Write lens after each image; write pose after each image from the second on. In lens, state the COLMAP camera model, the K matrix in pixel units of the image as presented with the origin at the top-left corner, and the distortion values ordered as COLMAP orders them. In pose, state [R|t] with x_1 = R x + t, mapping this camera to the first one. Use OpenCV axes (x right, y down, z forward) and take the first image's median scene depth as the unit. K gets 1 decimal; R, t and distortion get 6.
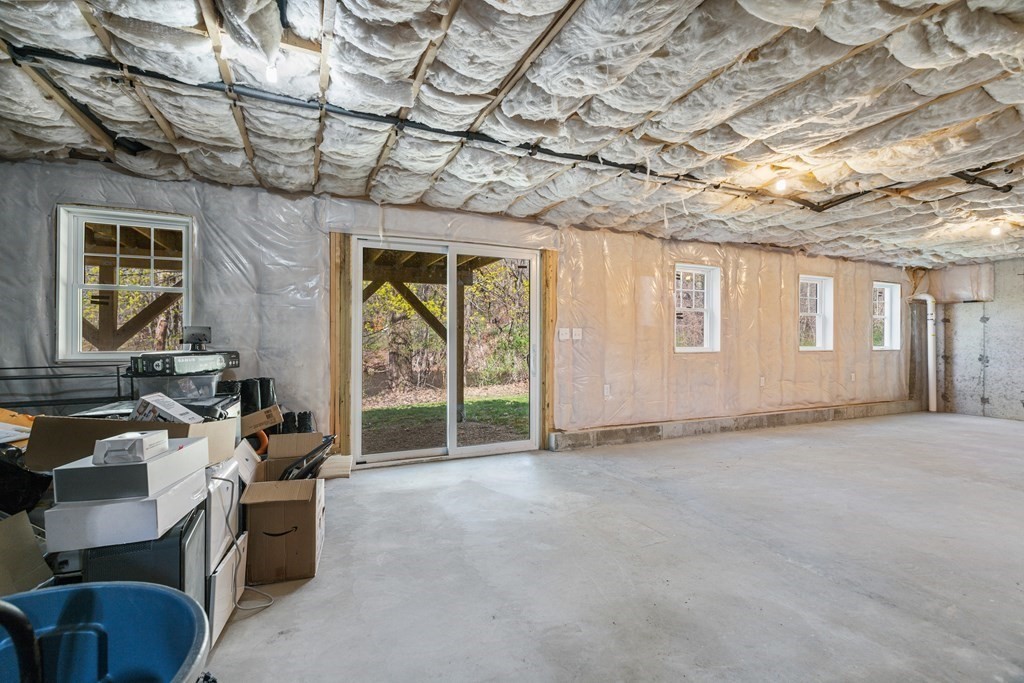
lens RADIAL K [[460.2, 0, 510.6], [0, 460.2, 355.3], [0, 0, 1]] dist [0.002171, 0.000161]
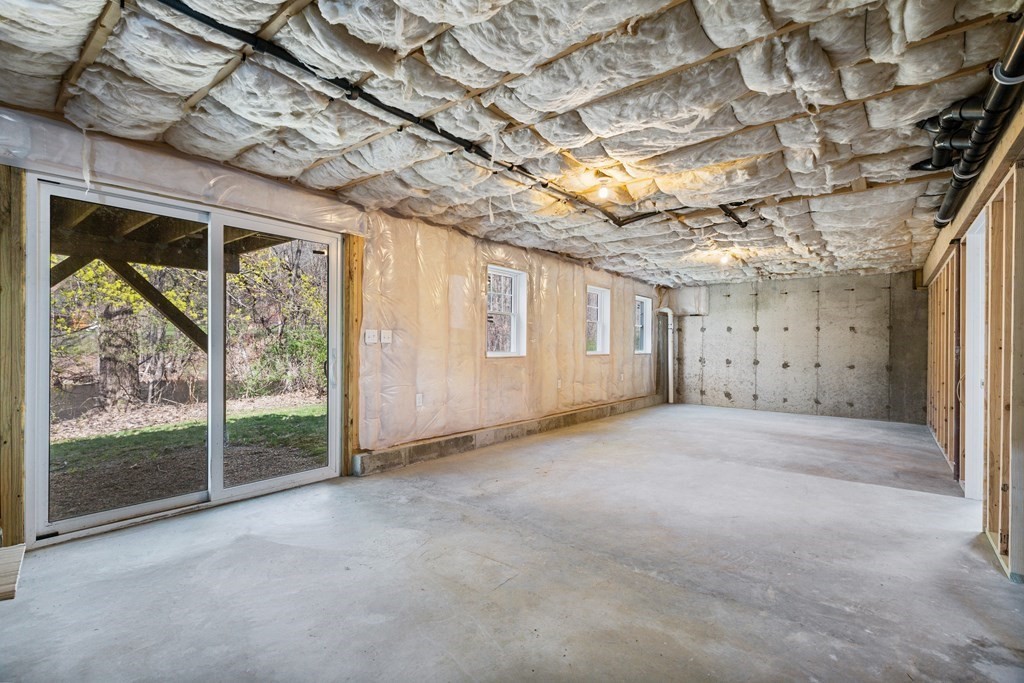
lens RADIAL K [[460.2, 0, 510.6], [0, 460.2, 355.3], [0, 0, 1]] dist [0.002171, 0.000161]
pose [[0.891100, -0.005135, 0.453778, -0.048743], [0.008559, 0.999948, -0.005491, -0.005796], [-0.453726, 0.008777, 0.891098, 0.160285]]
